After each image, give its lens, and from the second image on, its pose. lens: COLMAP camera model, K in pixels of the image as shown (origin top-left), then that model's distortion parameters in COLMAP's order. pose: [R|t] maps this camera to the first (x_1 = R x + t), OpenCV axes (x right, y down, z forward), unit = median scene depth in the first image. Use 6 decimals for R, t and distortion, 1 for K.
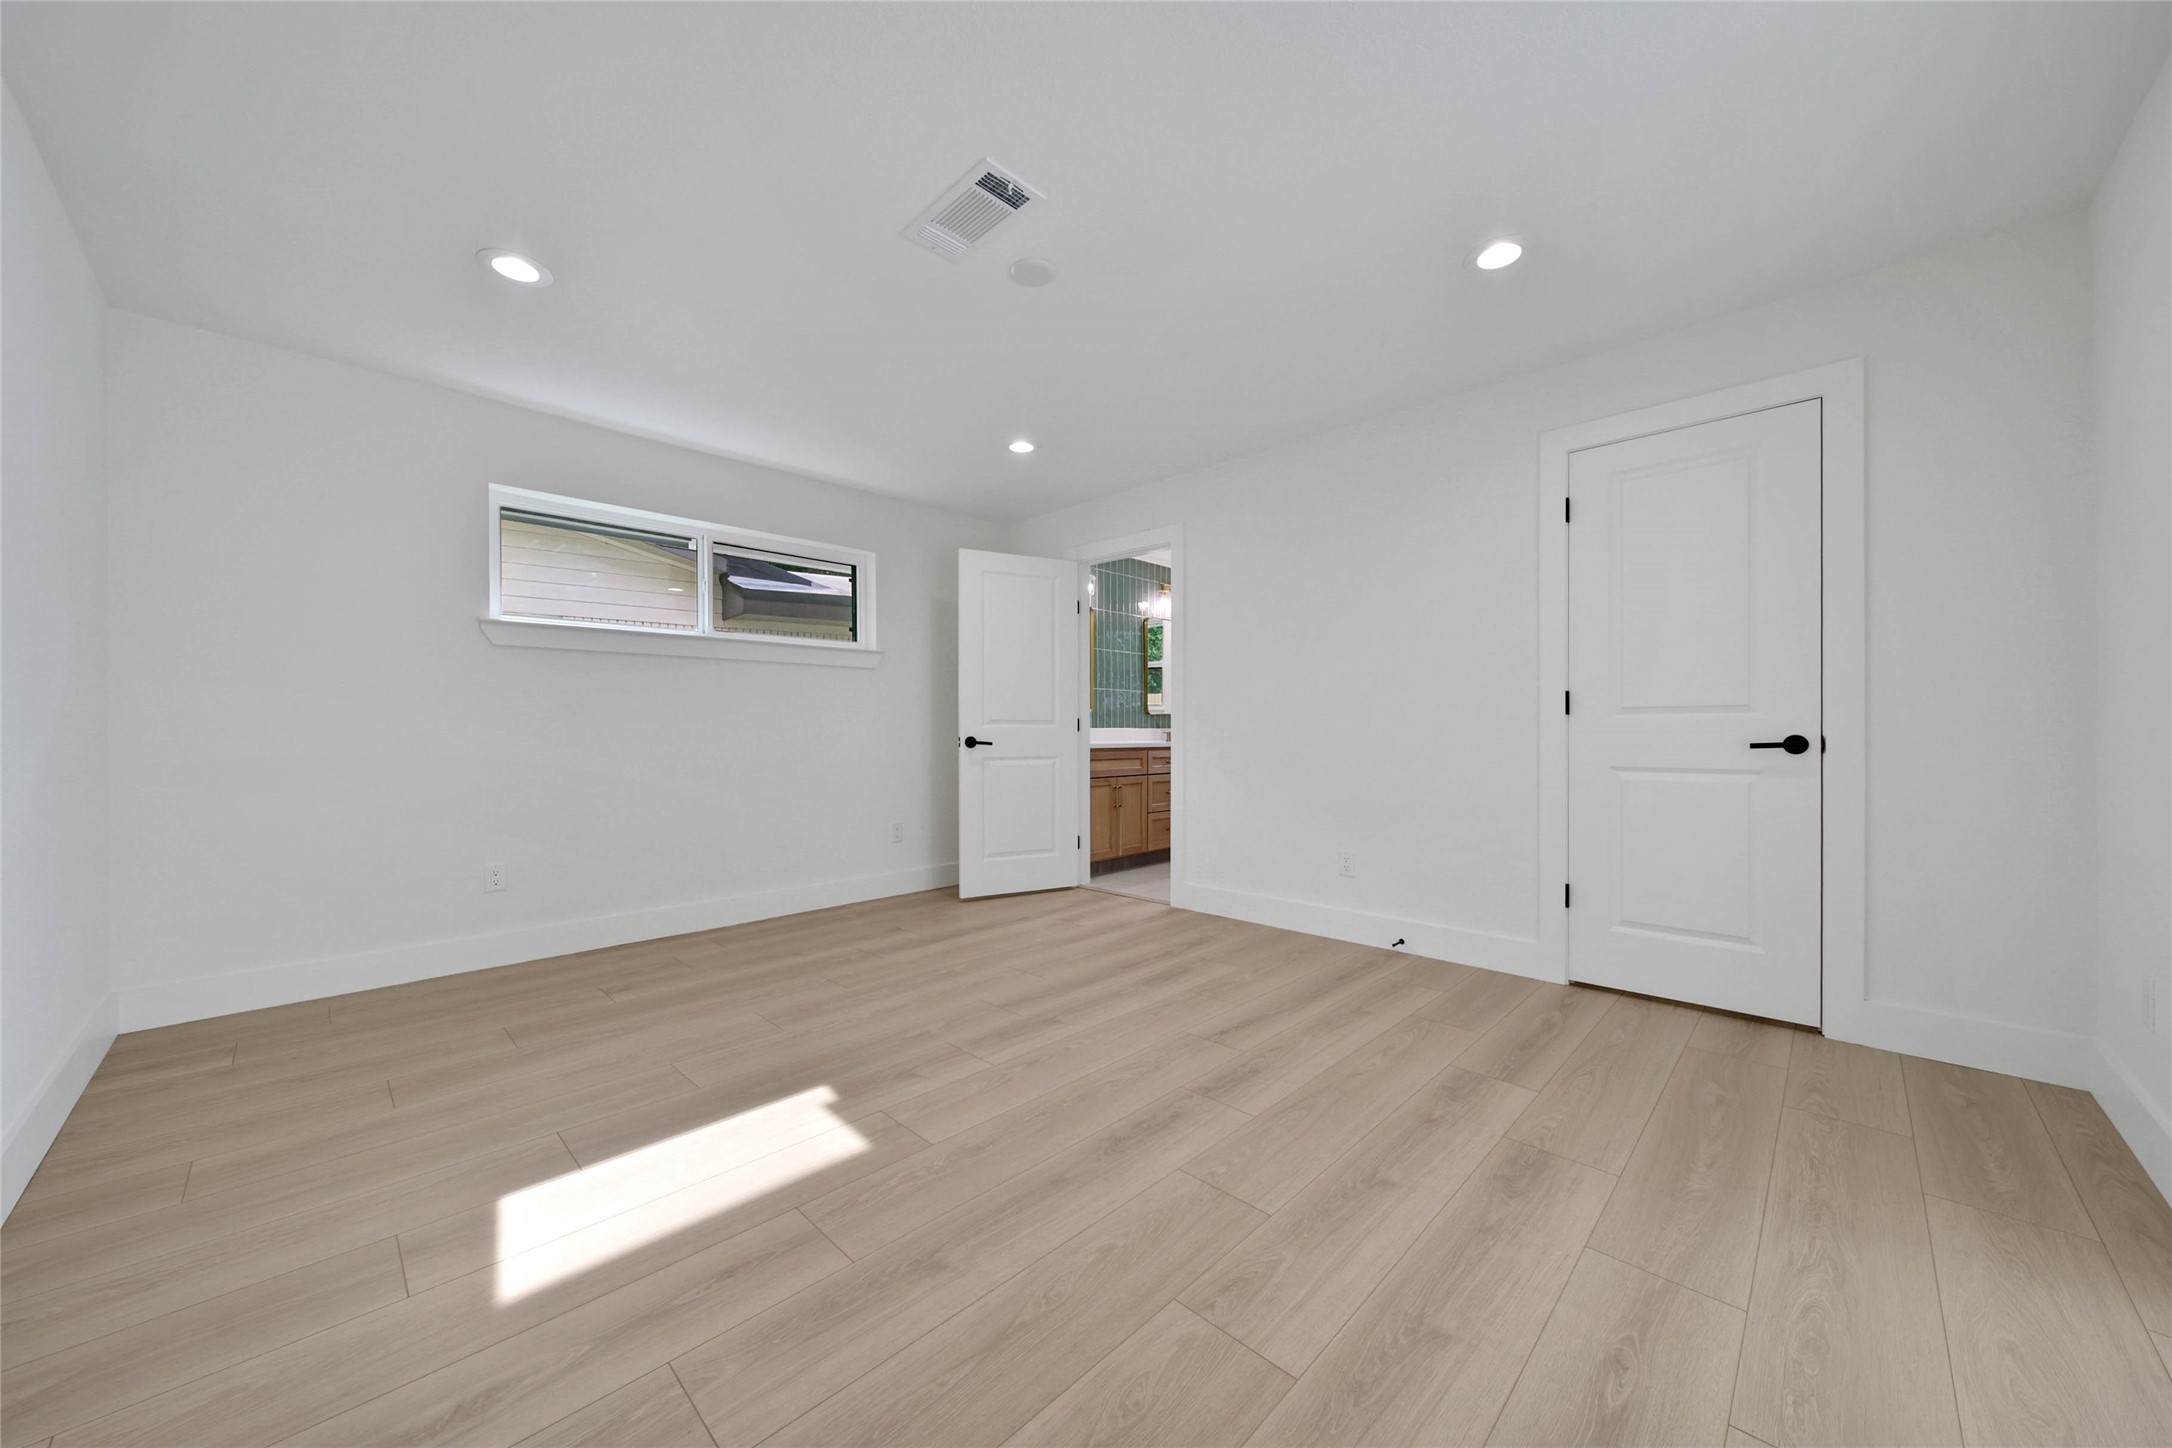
lens RADIAL K [[1043.5, 0, 1086.0], [0, 1043.5, 724.0], [0, 0, 1]] dist [-0.025747, 0.000064]
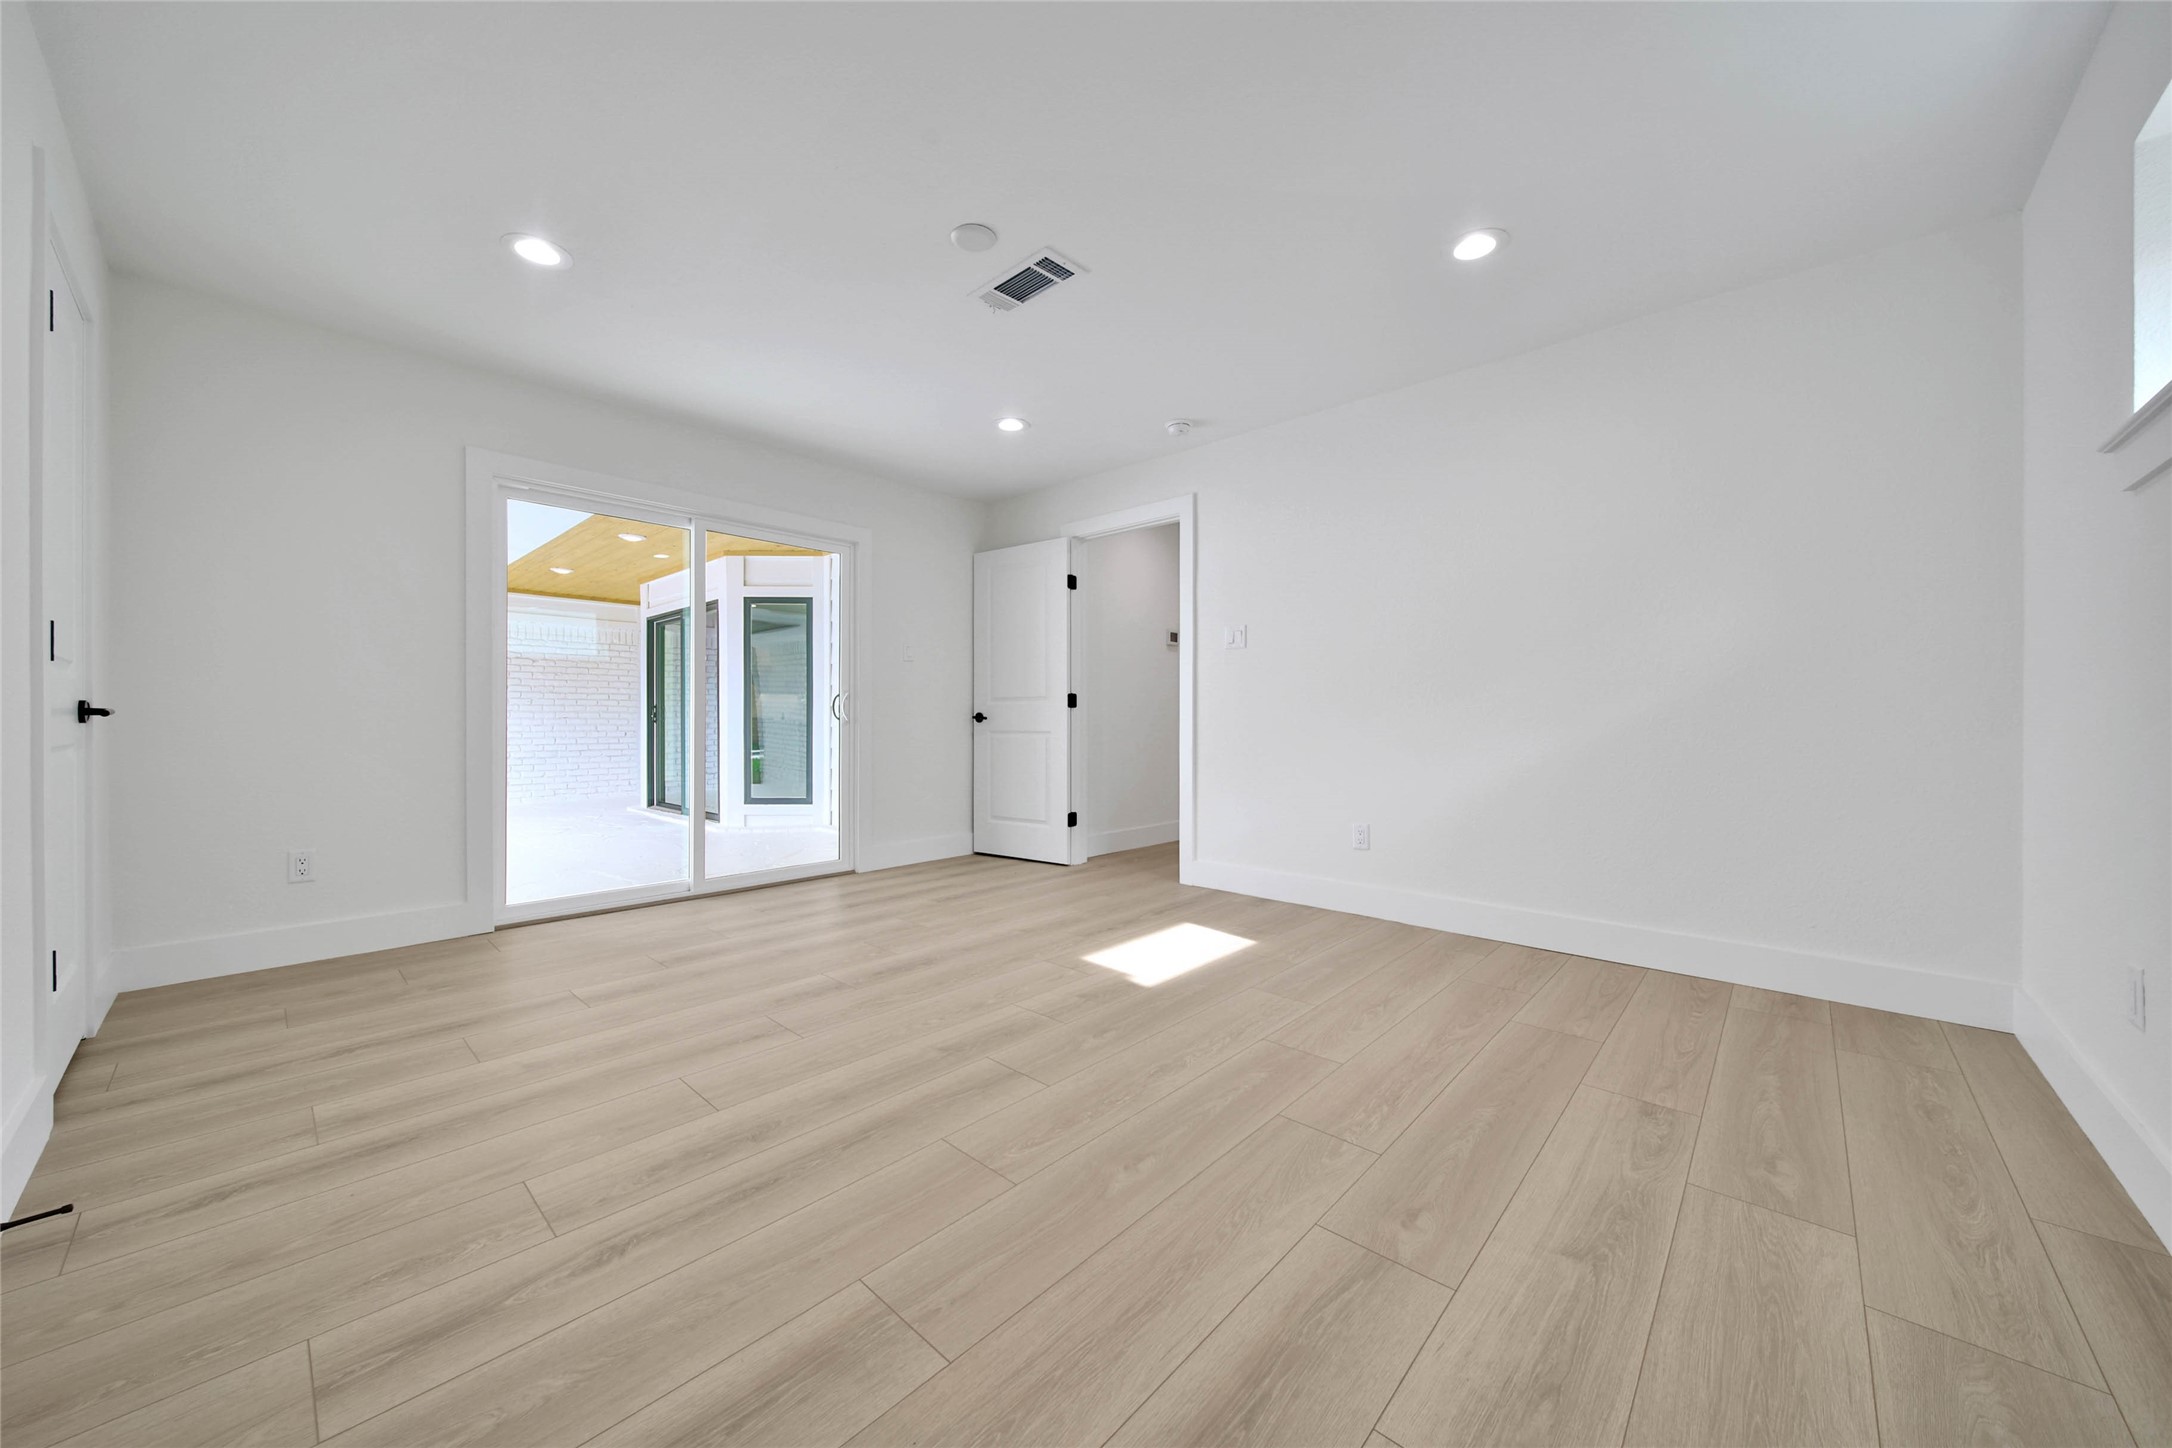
lens RADIAL K [[1043.5, 0, 1086.0], [0, 1043.5, 724.0], [0, 0, 1]] dist [-0.025747, 0.000064]
pose [[-0.999335, 0.001442, -0.036438, -0.112736], [0.001360, 0.999996, 0.002276, 0.030919], [0.036441, 0.002225, -0.999333, 1.878778]]
